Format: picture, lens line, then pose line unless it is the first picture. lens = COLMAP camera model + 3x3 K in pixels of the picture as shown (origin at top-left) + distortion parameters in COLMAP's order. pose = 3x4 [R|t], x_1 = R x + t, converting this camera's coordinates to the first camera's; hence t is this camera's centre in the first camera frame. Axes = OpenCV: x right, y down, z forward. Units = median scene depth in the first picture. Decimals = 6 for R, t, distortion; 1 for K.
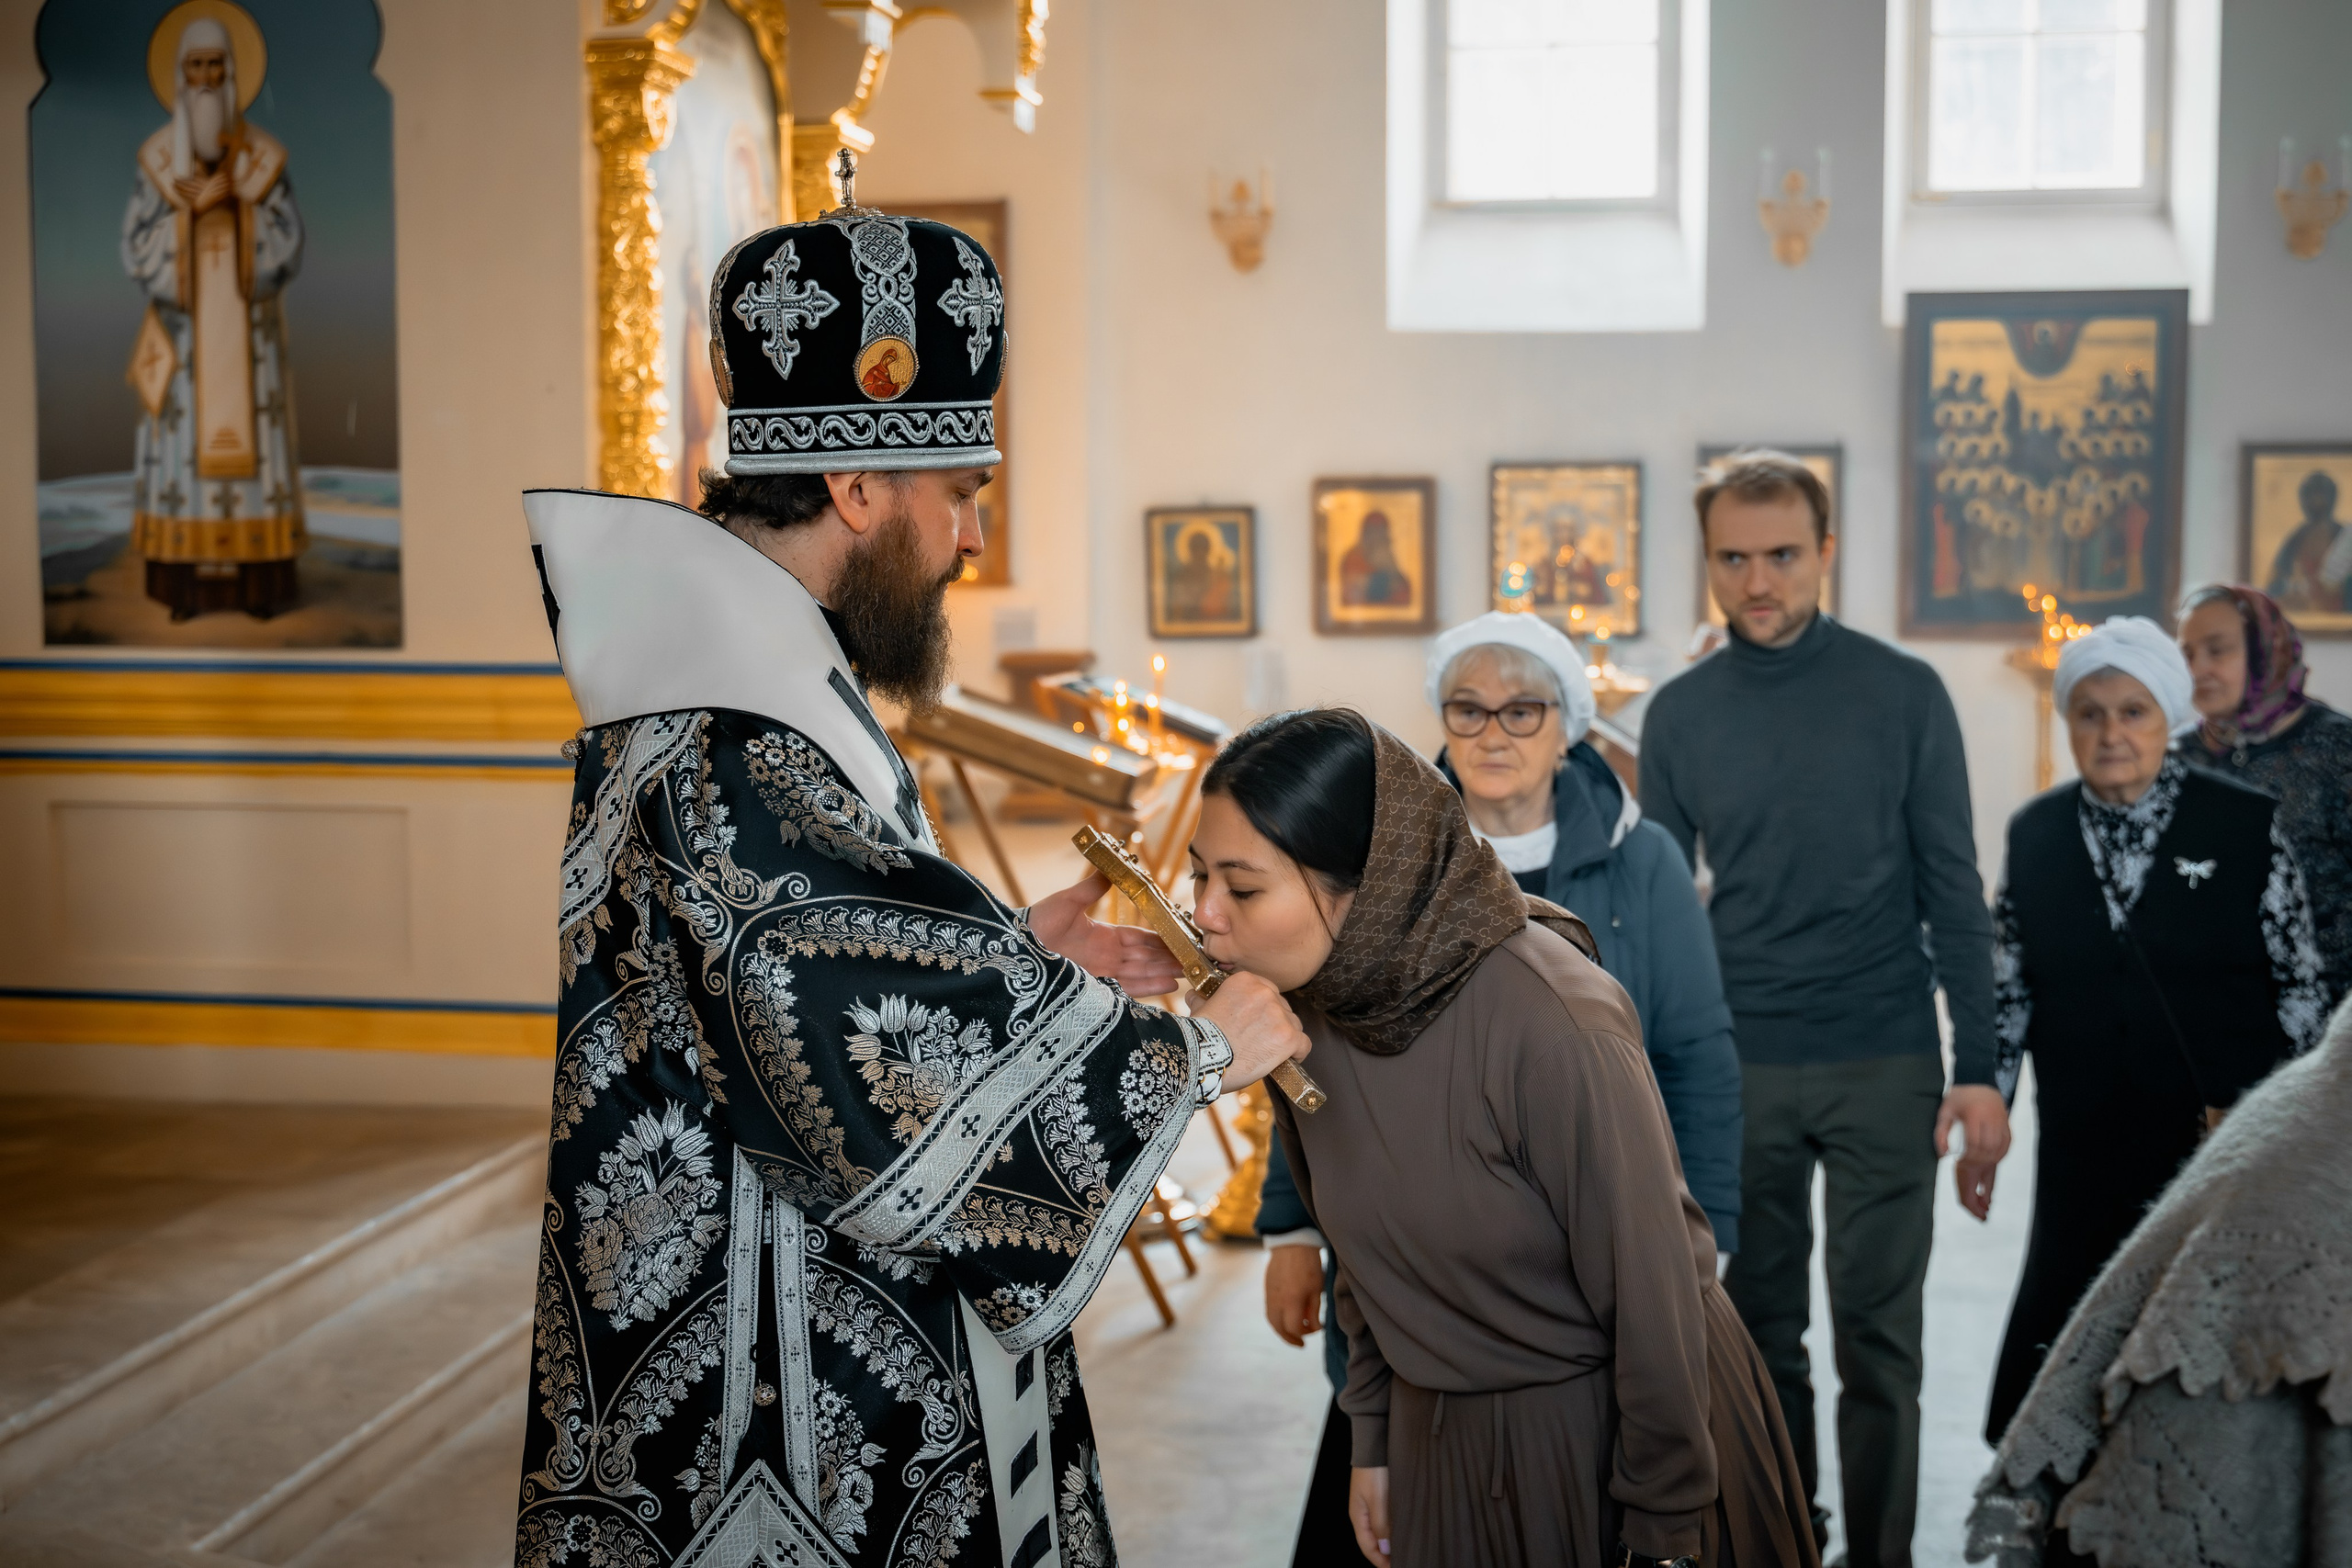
lens RADIAL K [[2997.8, 0, 1227.4], [0, 2997.8, 824.0], [0, 0, 1]] dist [-0.067821, 0.000000]
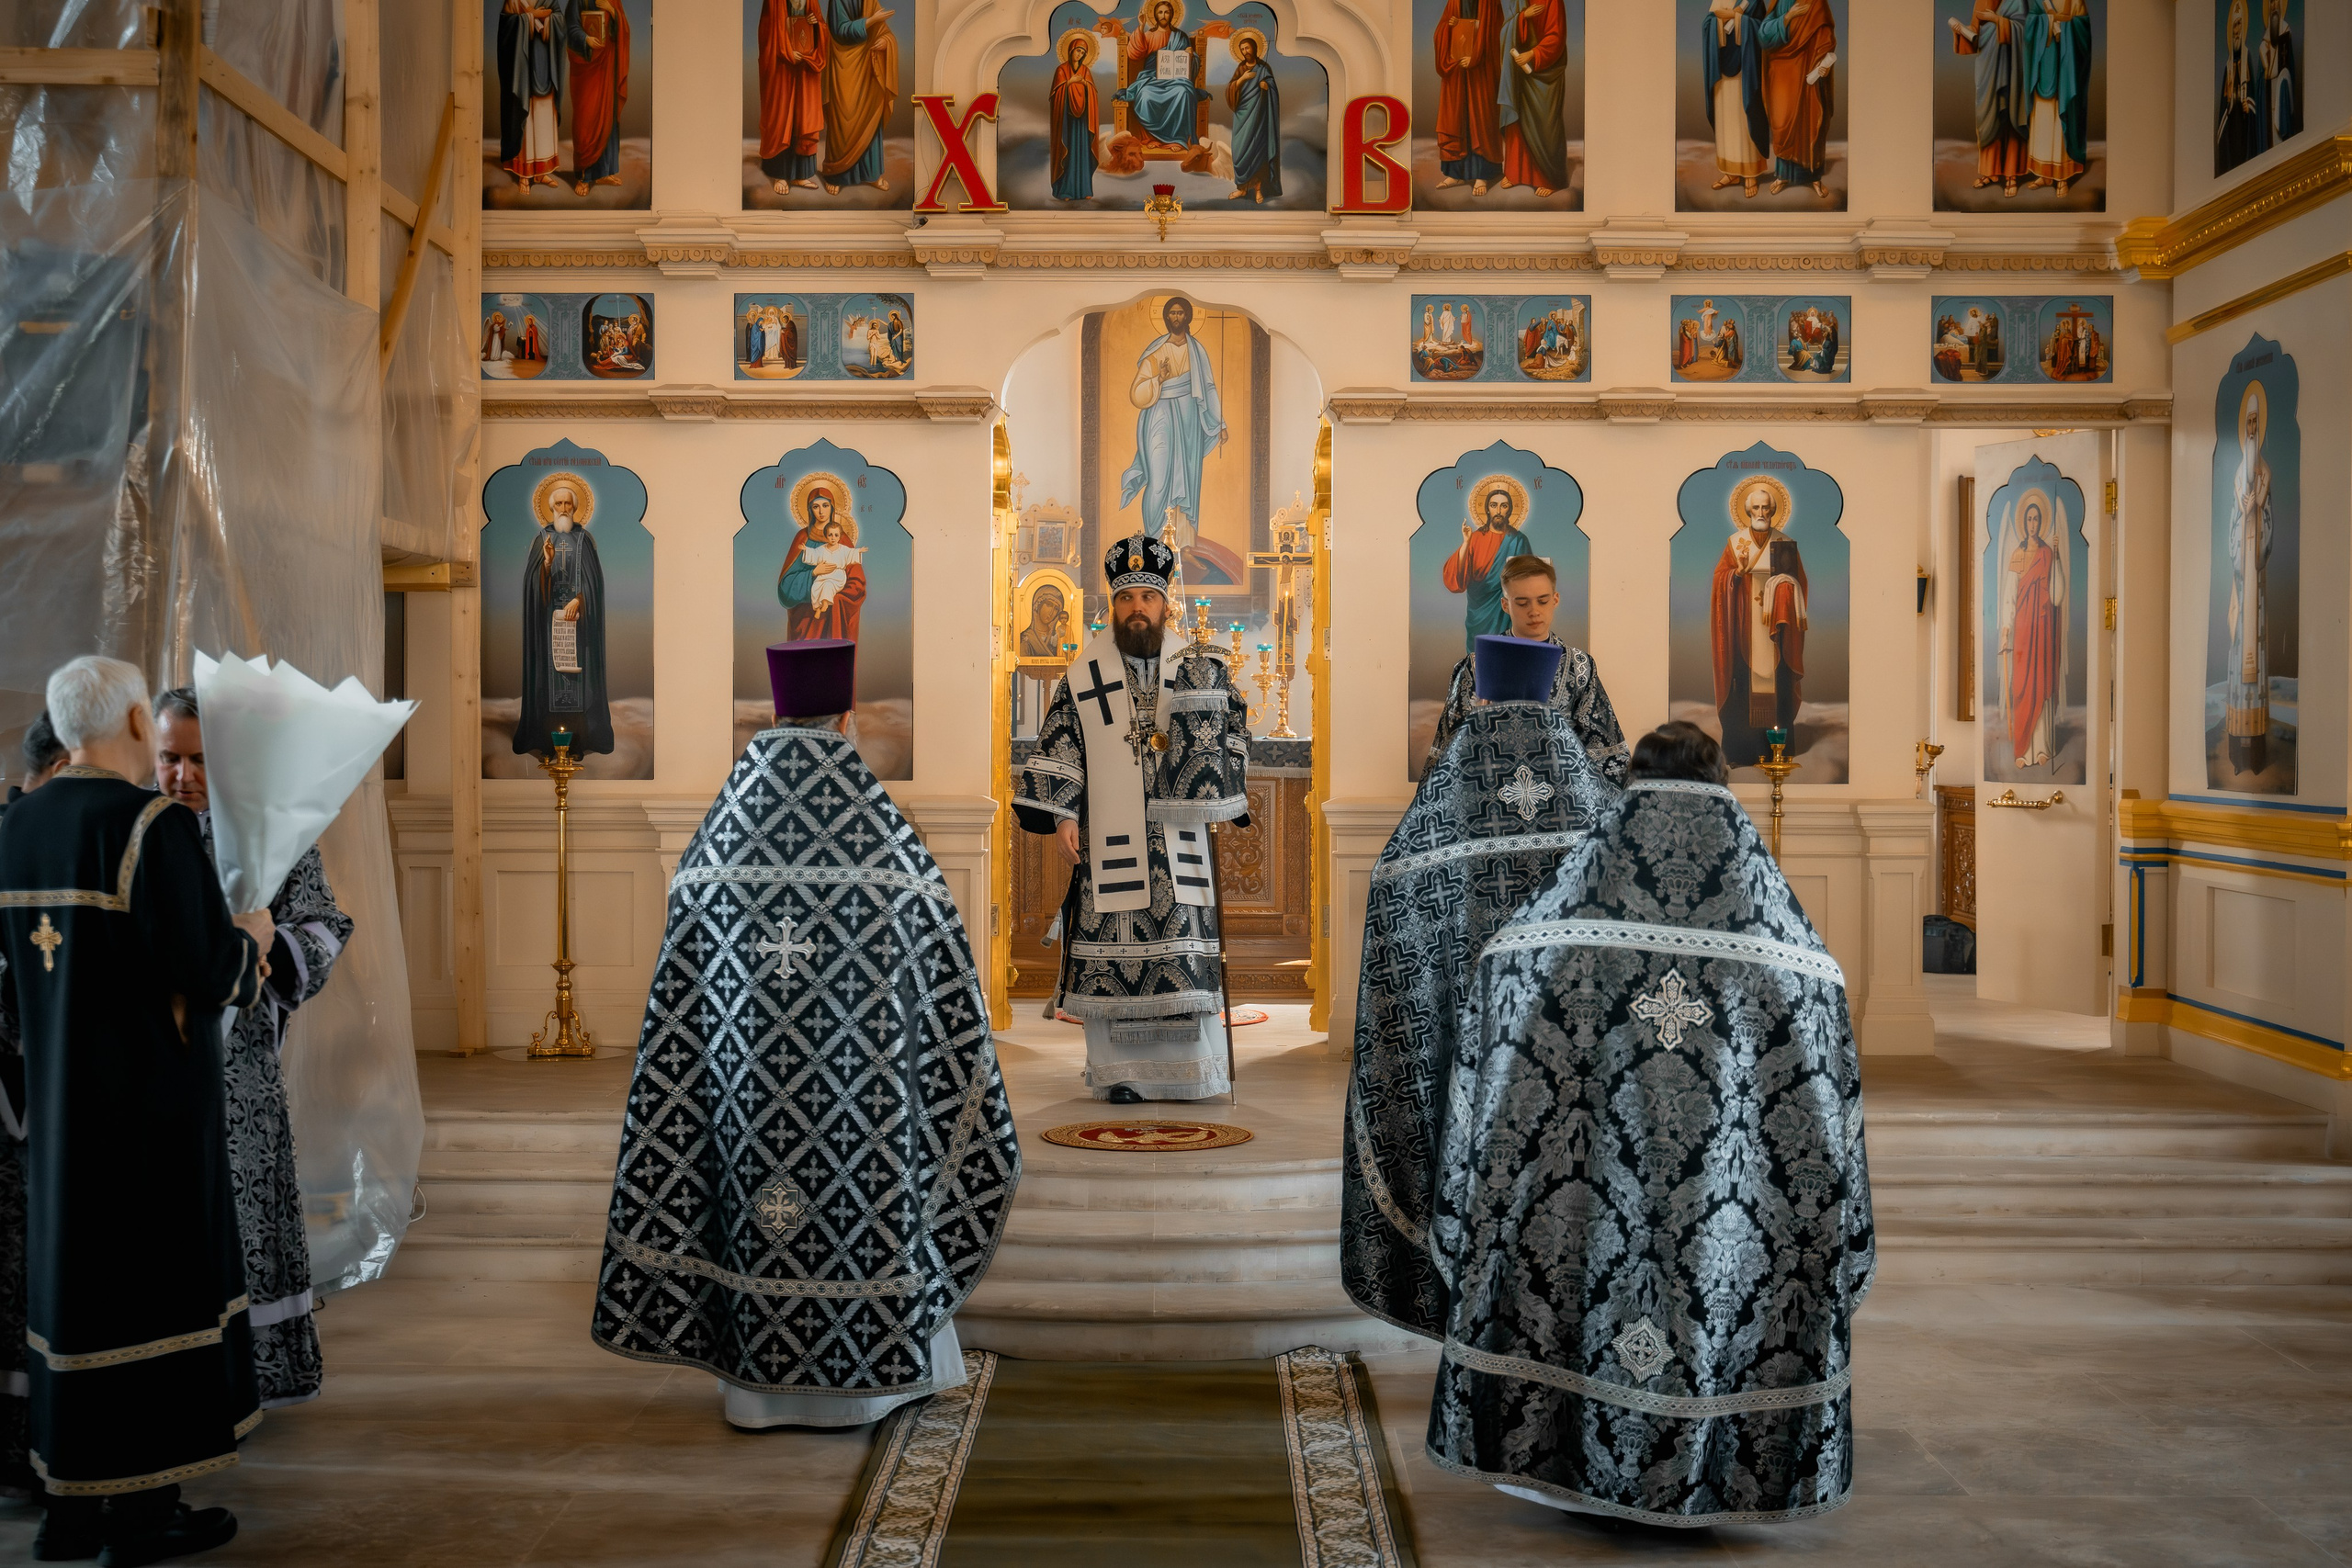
lens RADIAL K [[2914.2, 0, 1160.4], [0, 2914.2, 784.5], [0, 0, 1]] dist [-0.025242, 0.000000]
pose [[0.142927, 0.014503, -0.989627, 1.101240], [-0.106610, 0.994301, -0.000826, -0.000593], [0.983975, 0.105623, 0.143659, 0.222825]]
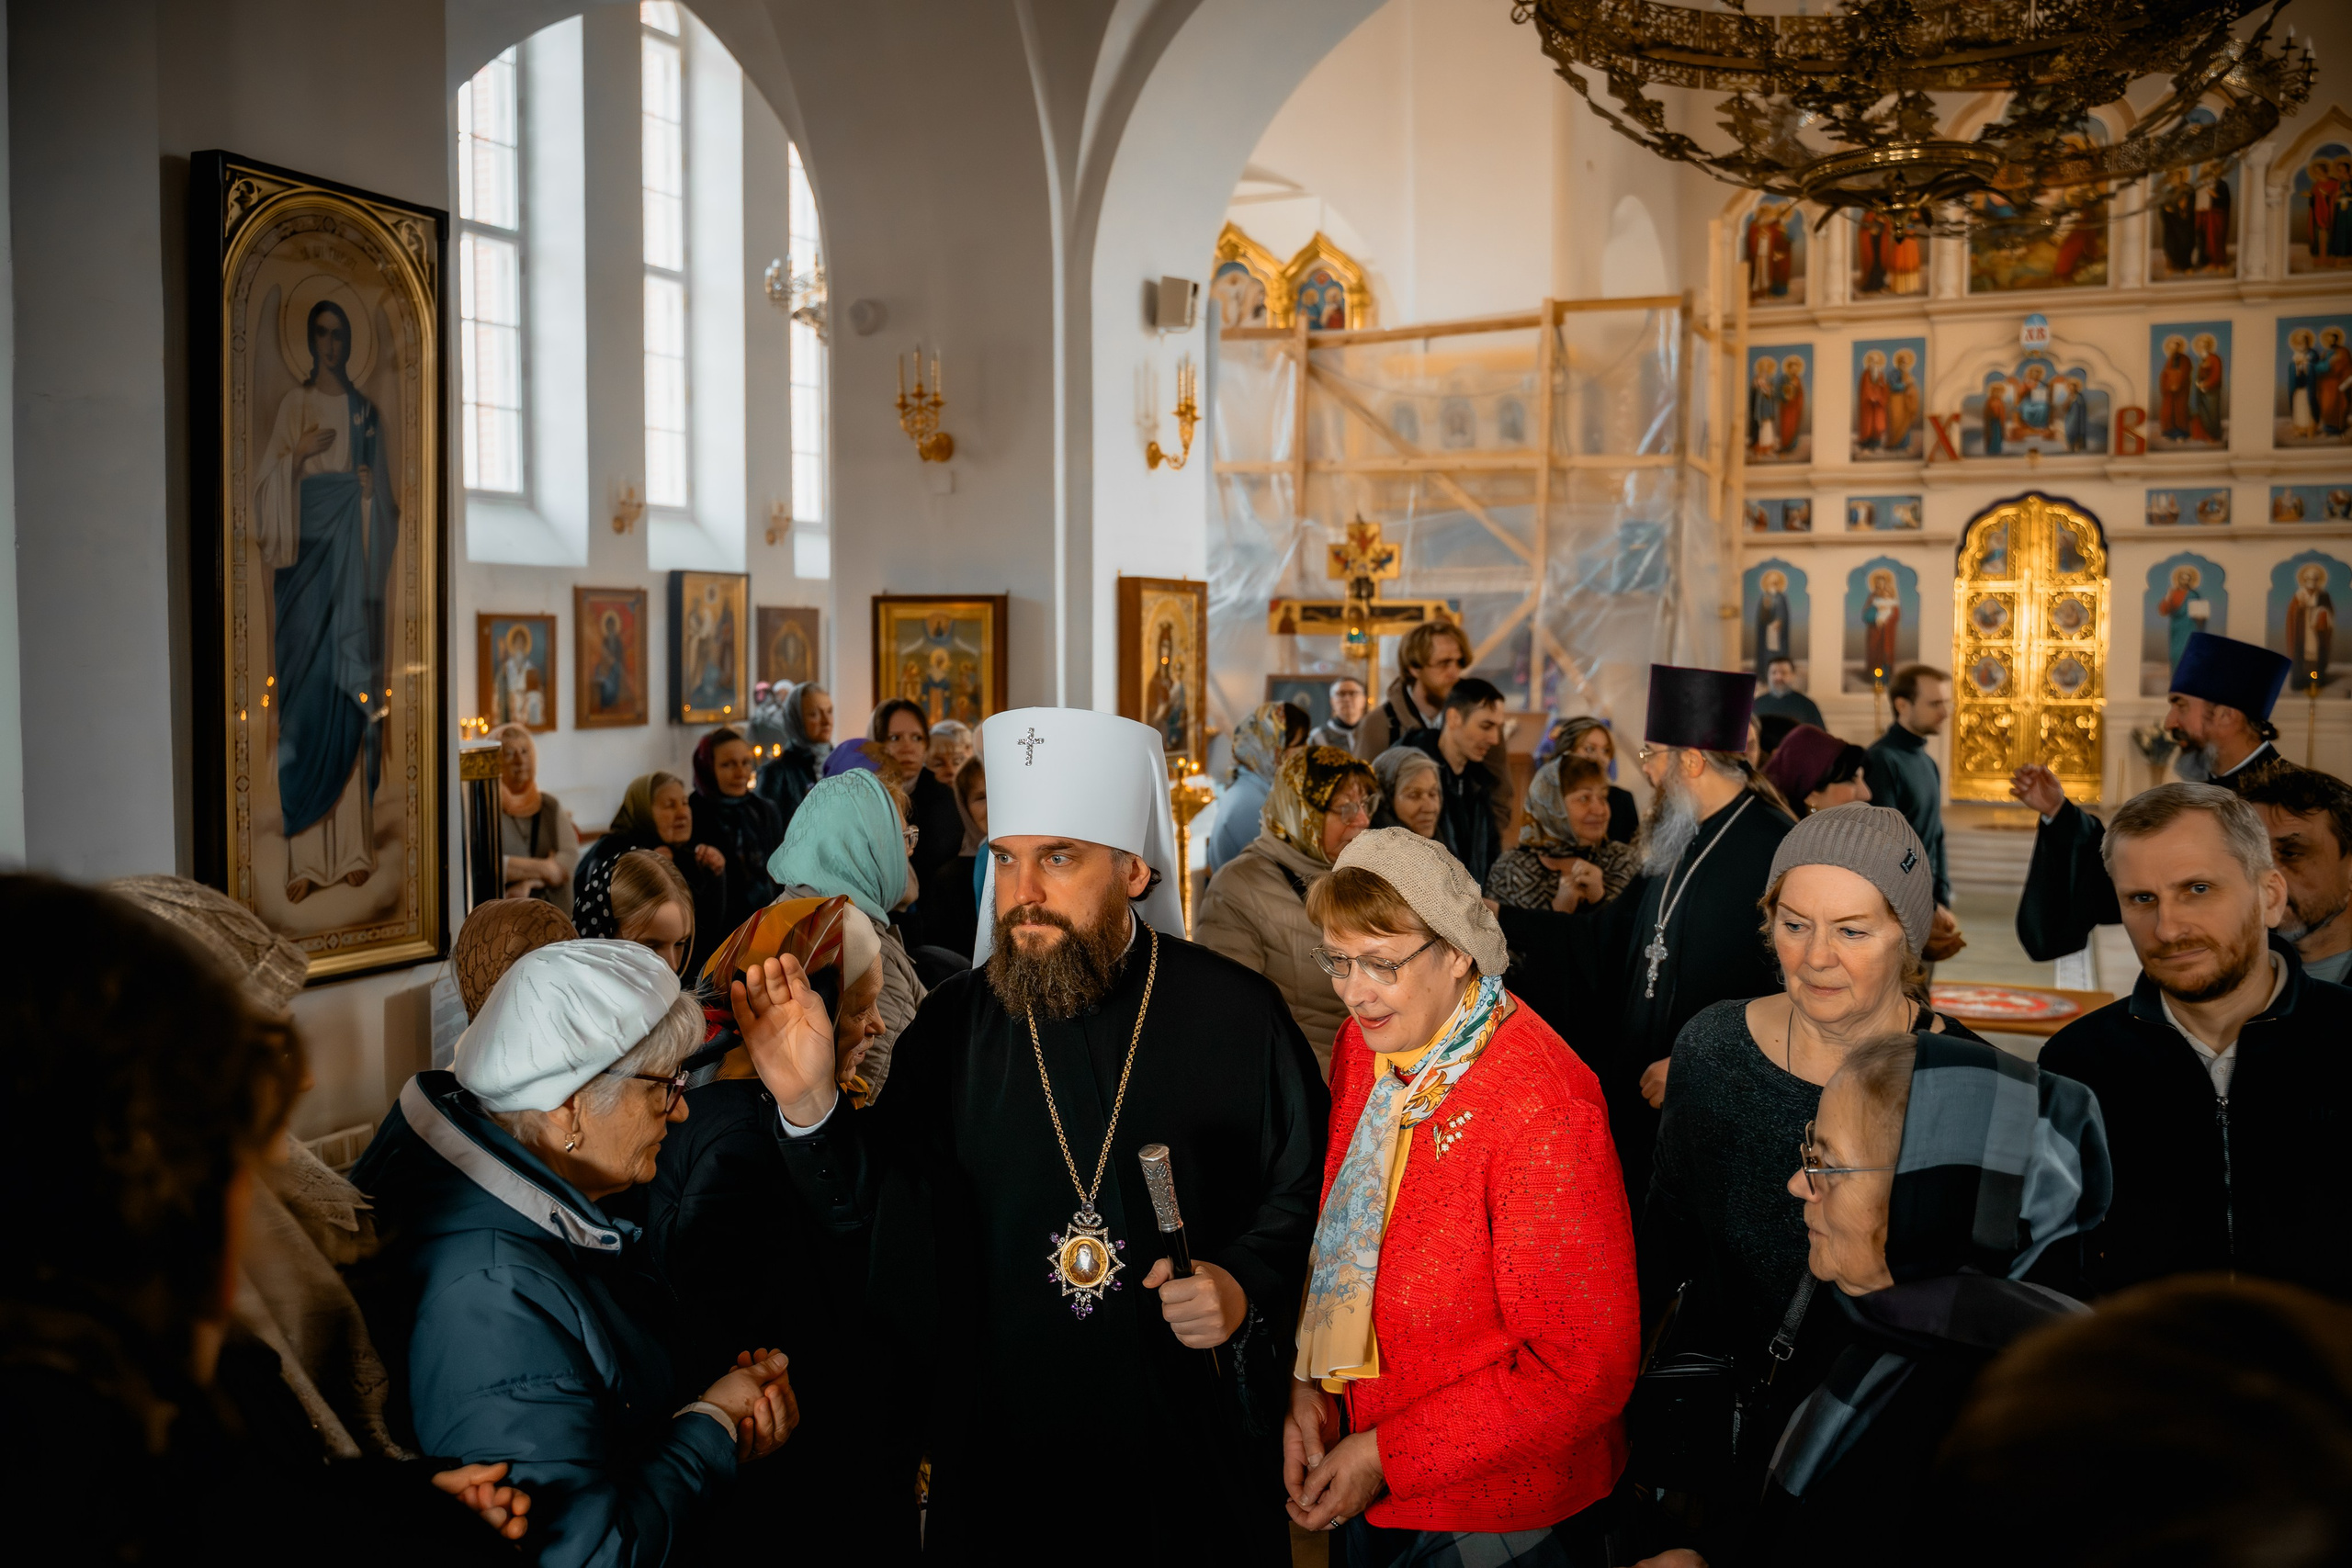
lens RADIAL K [[1884.9, 0, 1187.6], [0, 1884.9, 770.9], [0, 0, 1]] dist [-0.044653, -0.003994]
pose [[-0.281792, 0.057442, -0.957755, 2.266263], [-0.103825, 0.990519, 0.089954, -0.012260], [0.953842, 0.124788, -0.273156, 0.072452]]
